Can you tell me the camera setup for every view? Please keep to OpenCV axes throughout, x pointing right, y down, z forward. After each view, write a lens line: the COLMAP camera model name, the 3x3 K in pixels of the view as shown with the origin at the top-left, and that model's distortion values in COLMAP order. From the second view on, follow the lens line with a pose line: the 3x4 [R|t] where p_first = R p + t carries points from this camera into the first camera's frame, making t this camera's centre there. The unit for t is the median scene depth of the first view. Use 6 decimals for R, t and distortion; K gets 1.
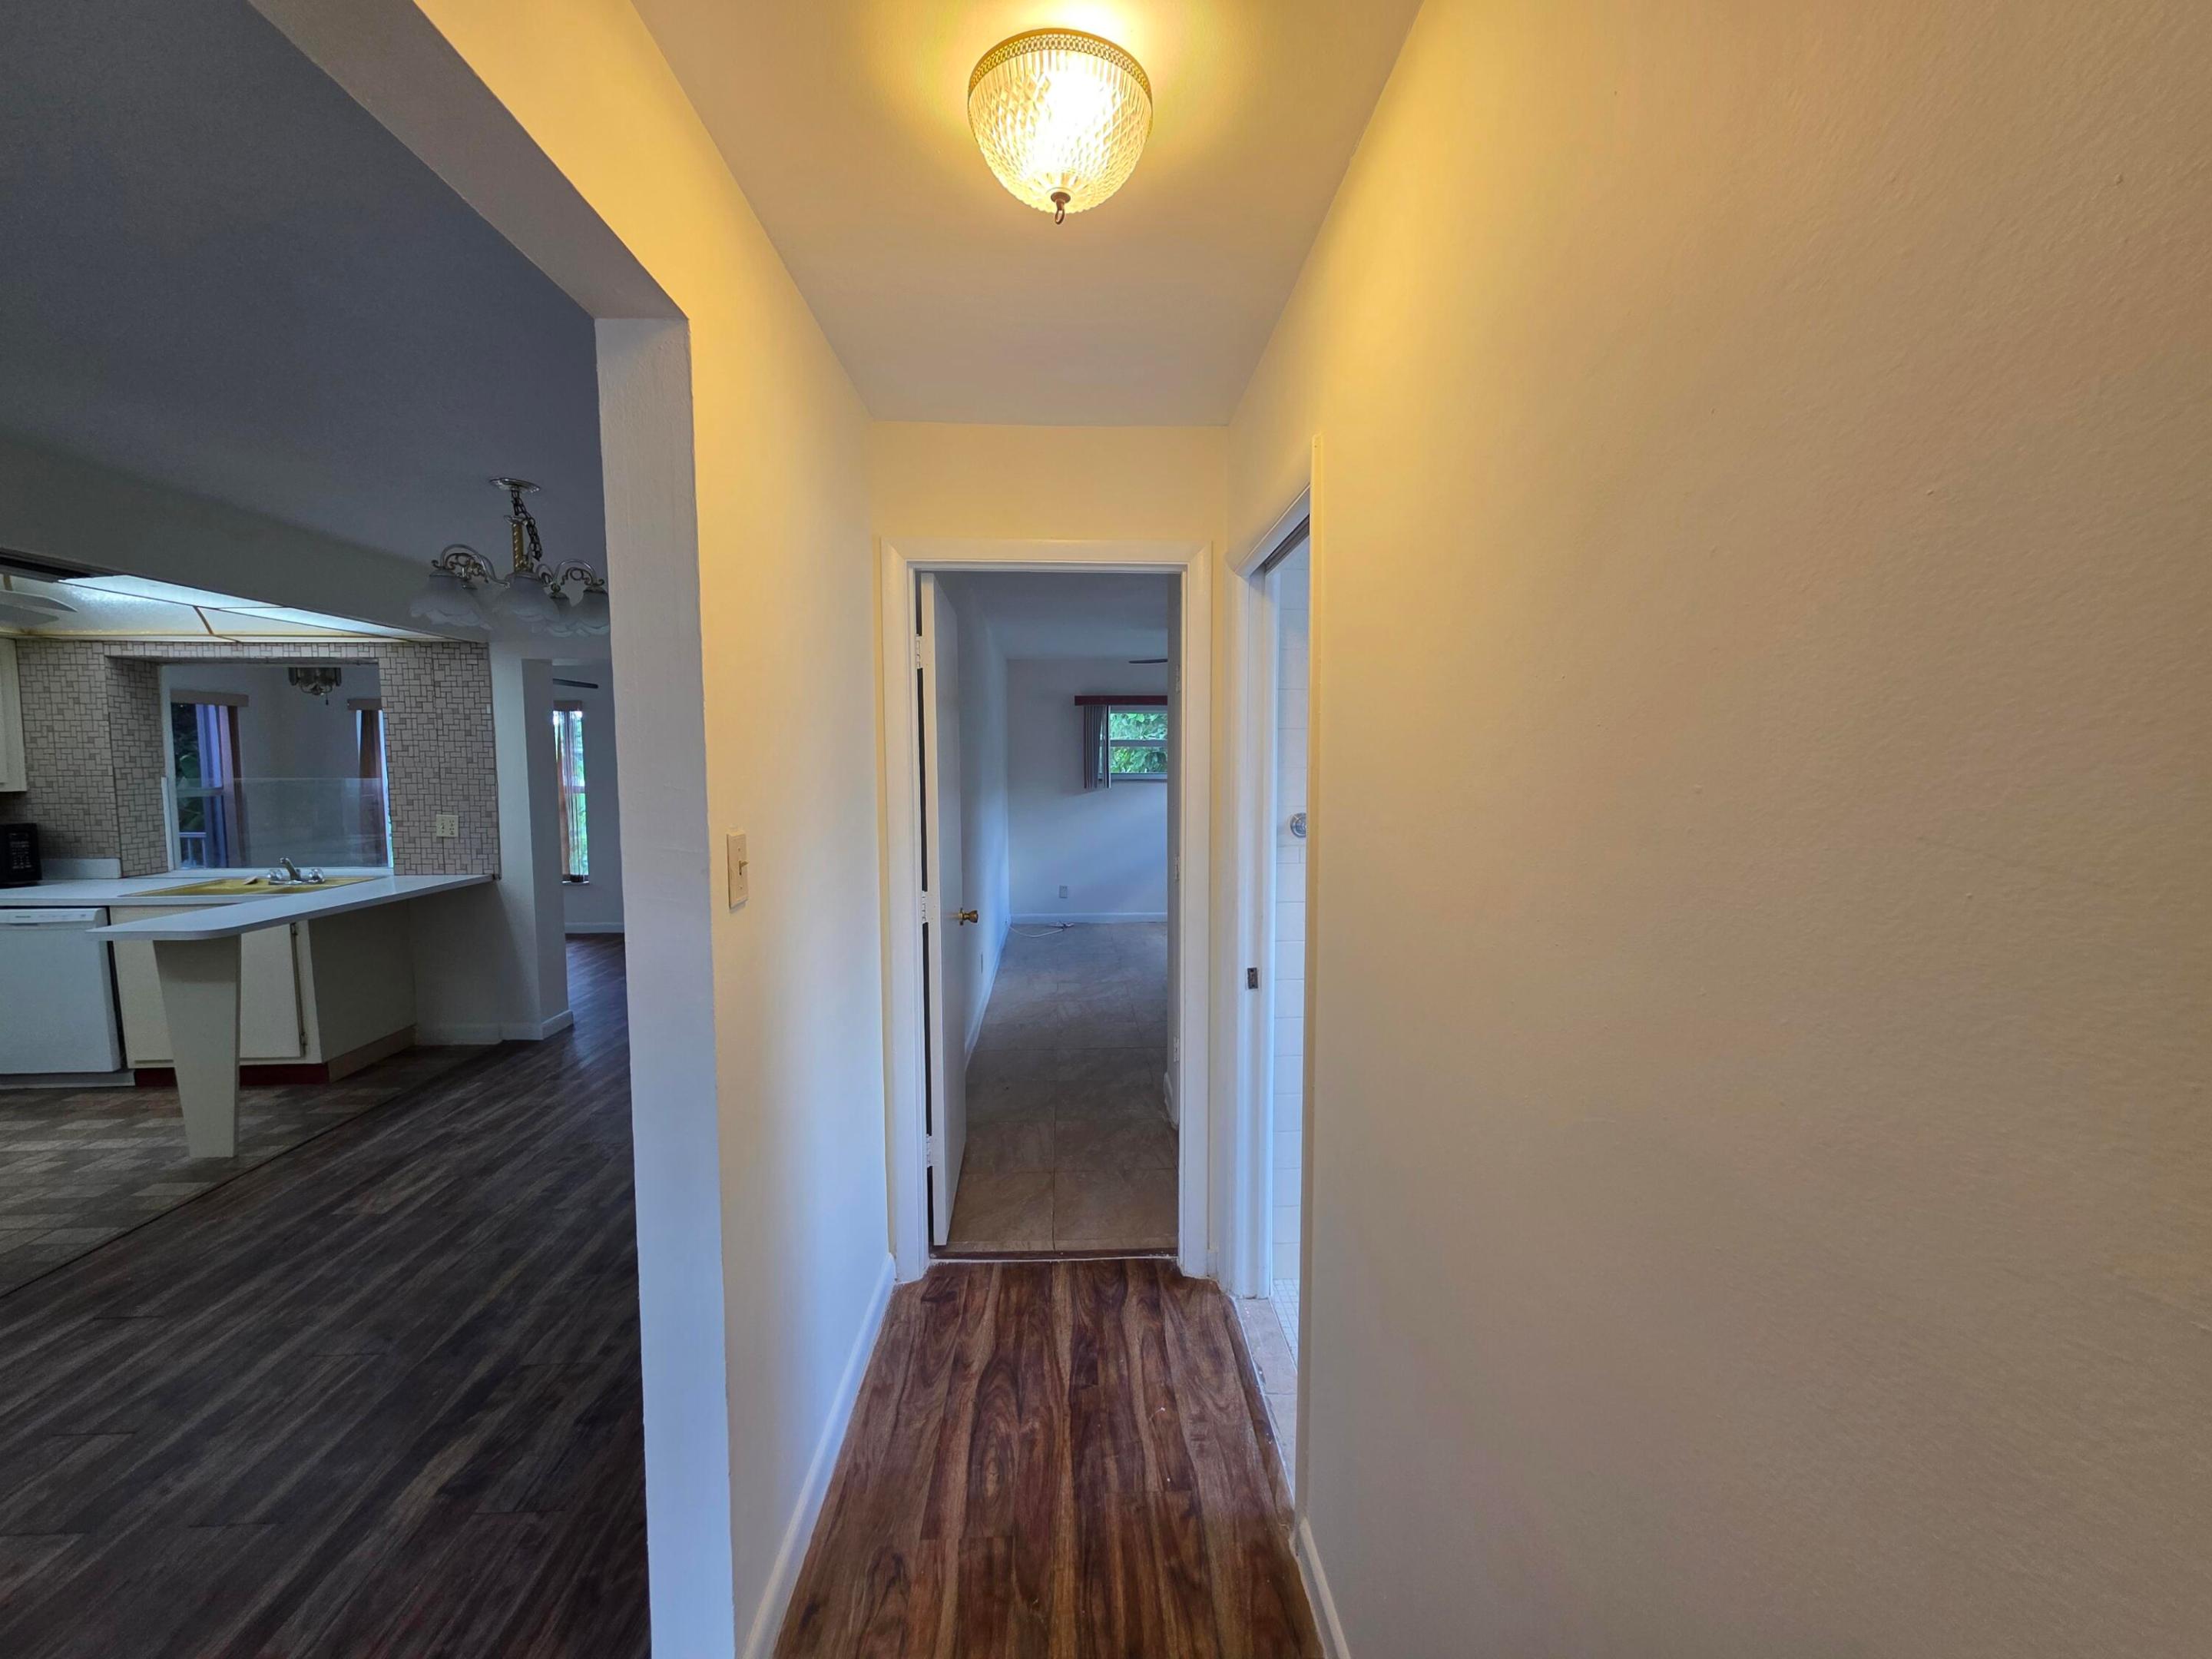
lens RADIAL K [[896.2, 0, 1115.2], [0, 896.2, 830.0], [0, 0, 1]] dist [0.004824, 0.000034]
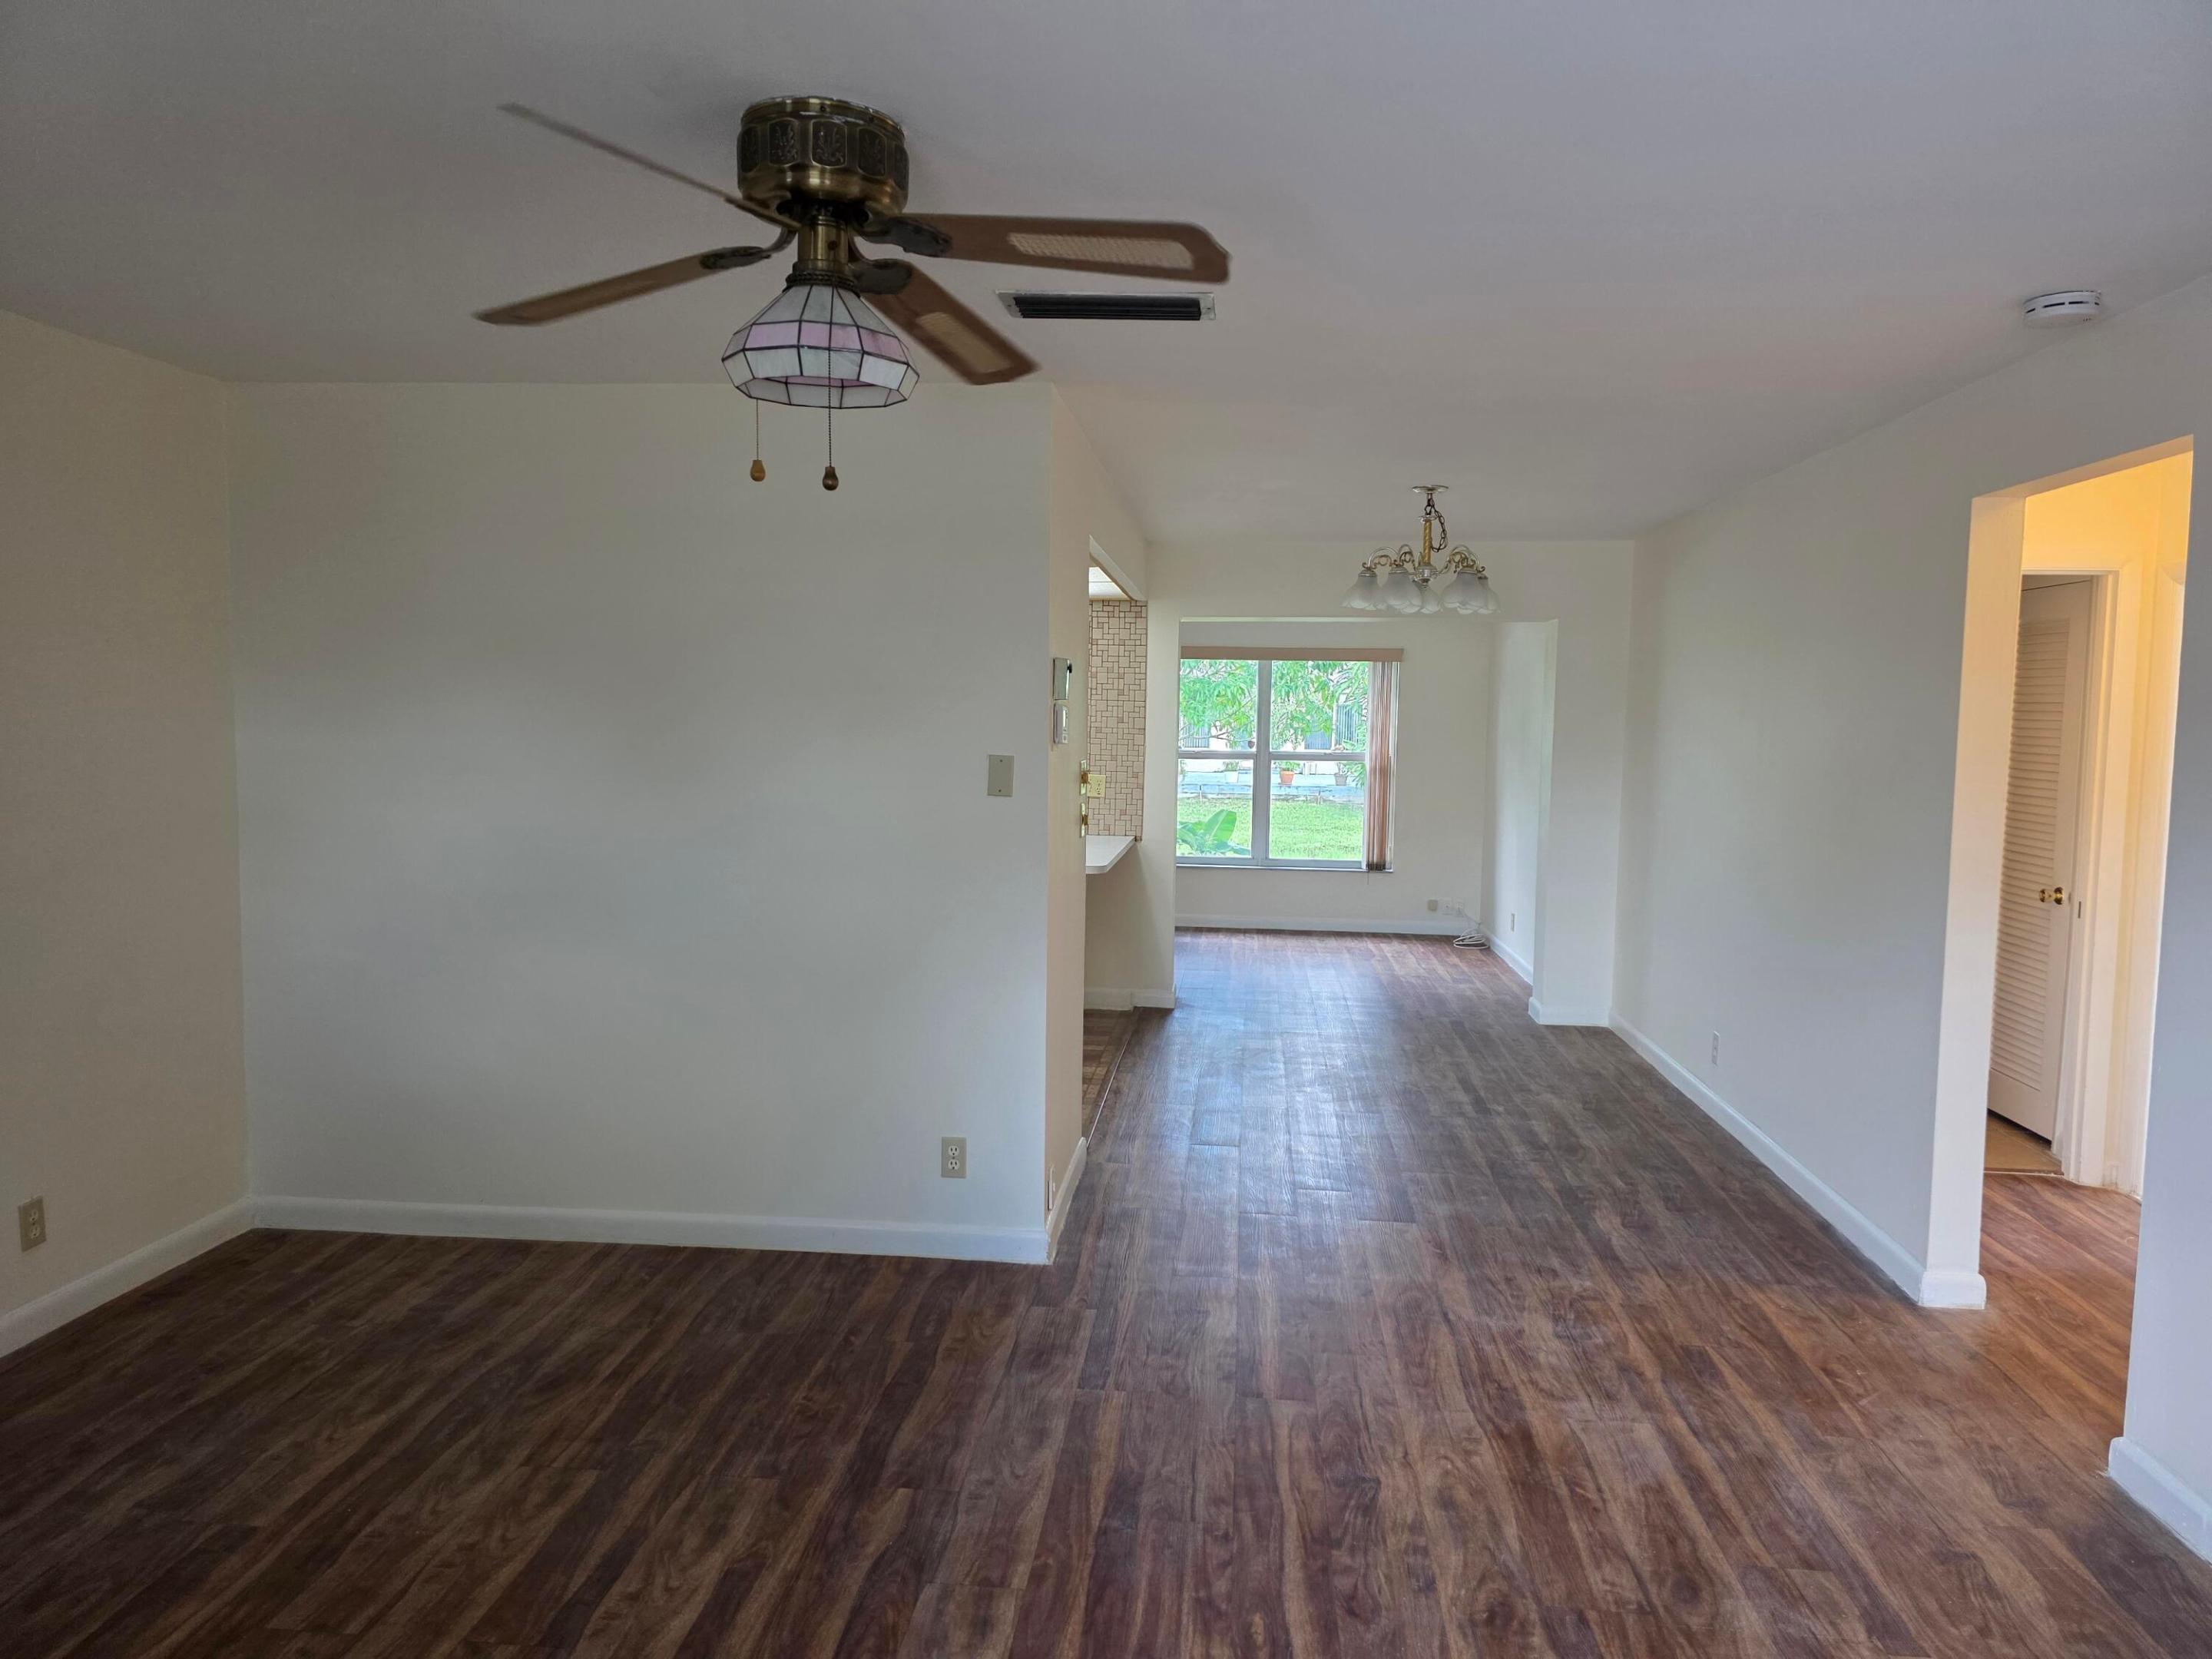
lens RADIAL K [[1518.4, 0, 1065.4], [0, 1518.4, 827.5], [0, 0, 1]] dist [0.057442, -0.055524]
pose [[0.987737, 0.028796, -0.153448, -0.816617], [-0.029879, 0.999542, -0.004759, 0.078731], [0.153240, 0.009285, 0.988145, -1.023366]]
